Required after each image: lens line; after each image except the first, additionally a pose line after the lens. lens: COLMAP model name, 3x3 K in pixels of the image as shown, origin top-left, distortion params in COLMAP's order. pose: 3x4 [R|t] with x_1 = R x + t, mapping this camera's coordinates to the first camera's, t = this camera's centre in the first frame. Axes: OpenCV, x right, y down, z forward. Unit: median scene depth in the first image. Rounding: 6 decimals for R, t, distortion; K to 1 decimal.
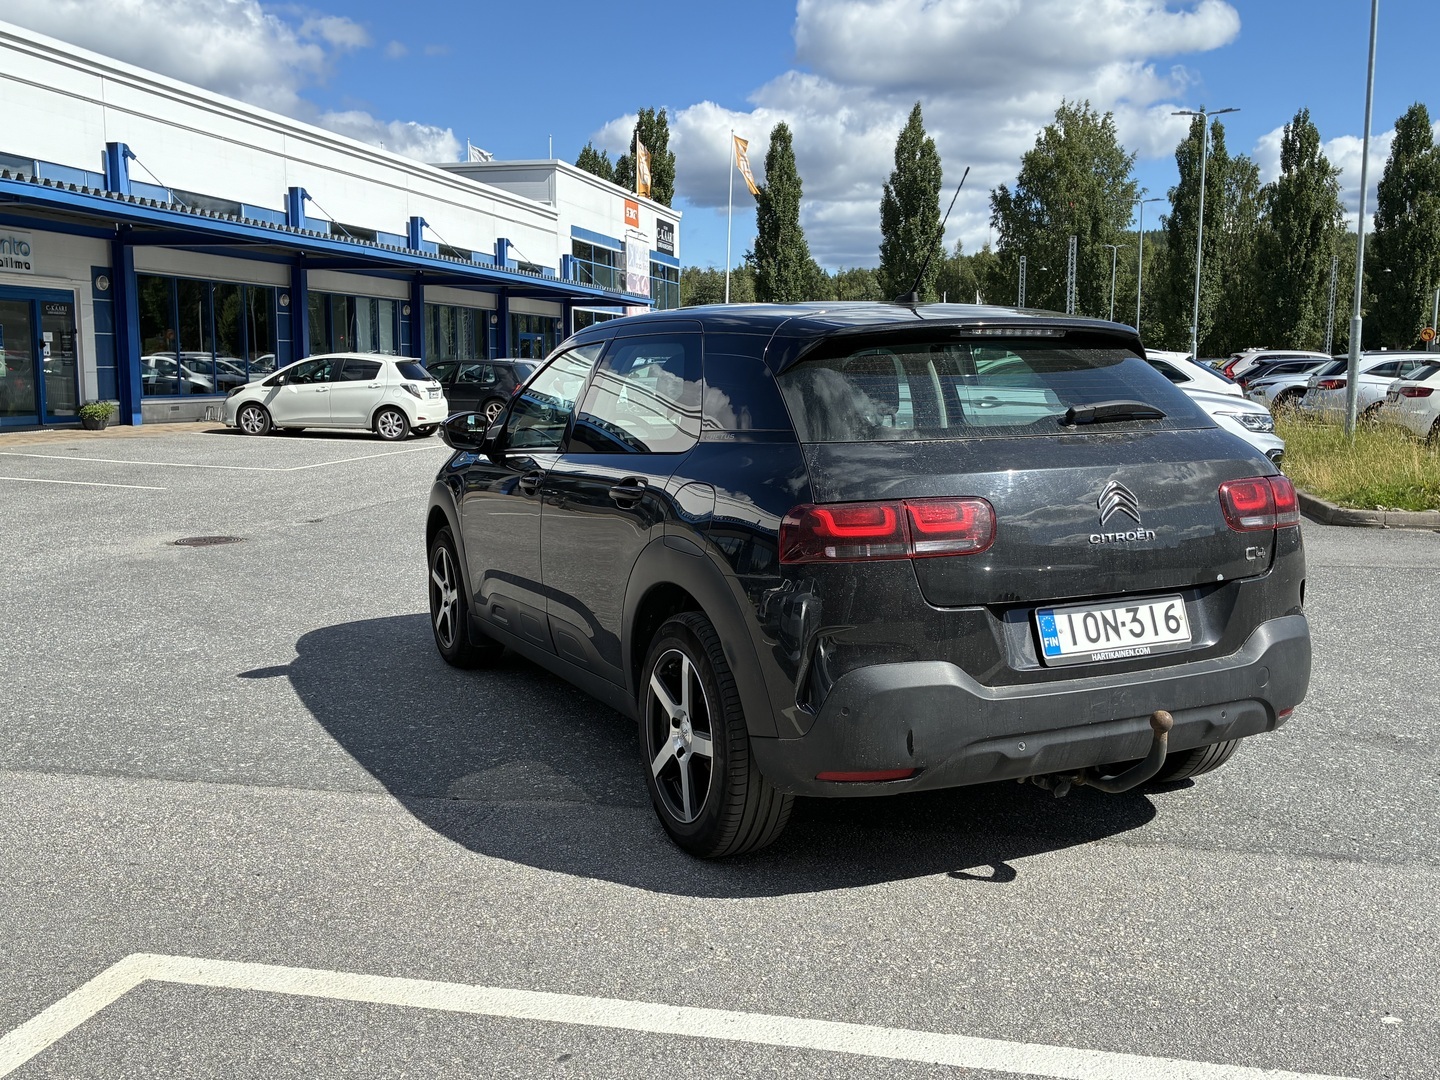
lens RADIAL K [[1305.0, 0, 720.0], [0, 1305.0, 540.0], [0, 0, 1]] dist [0.001060, 0.011494]
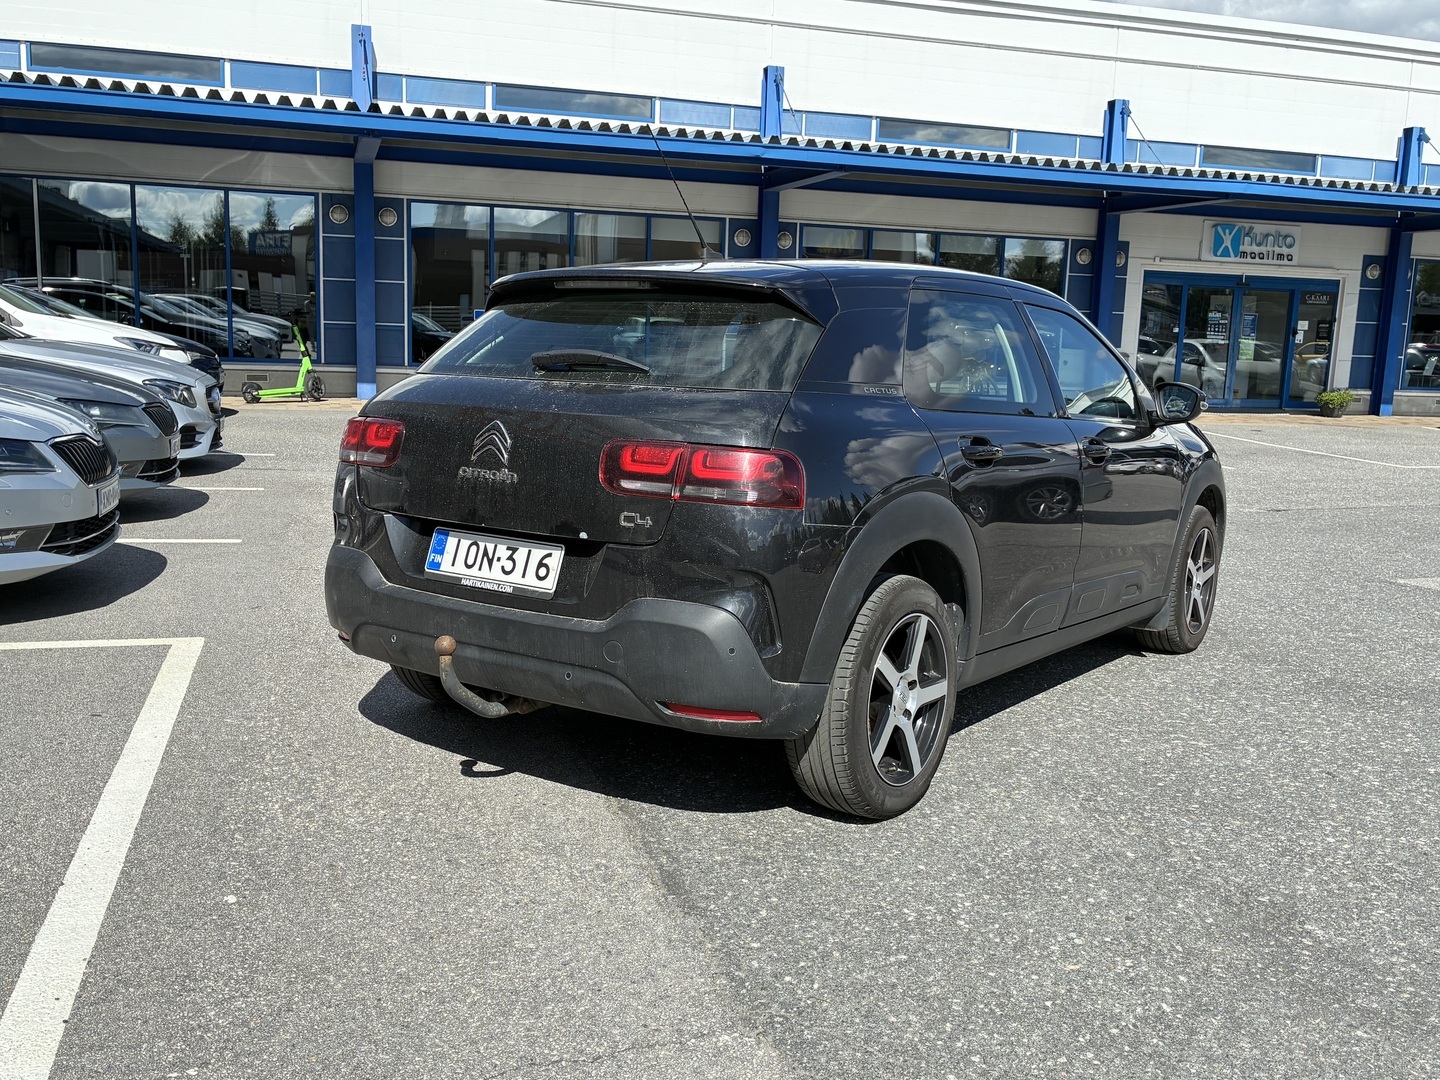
lens RADIAL K [[1305.0, 0, 720.0], [0, 1305.0, 540.0], [0, 0, 1]] dist [0.001060, 0.011494]
pose [[0.498489, 0.147008, -0.854340, 0.170815], [-0.143895, 0.985877, 0.085683, -0.008738], [0.854870, 0.080223, 0.512603, 0.081429]]
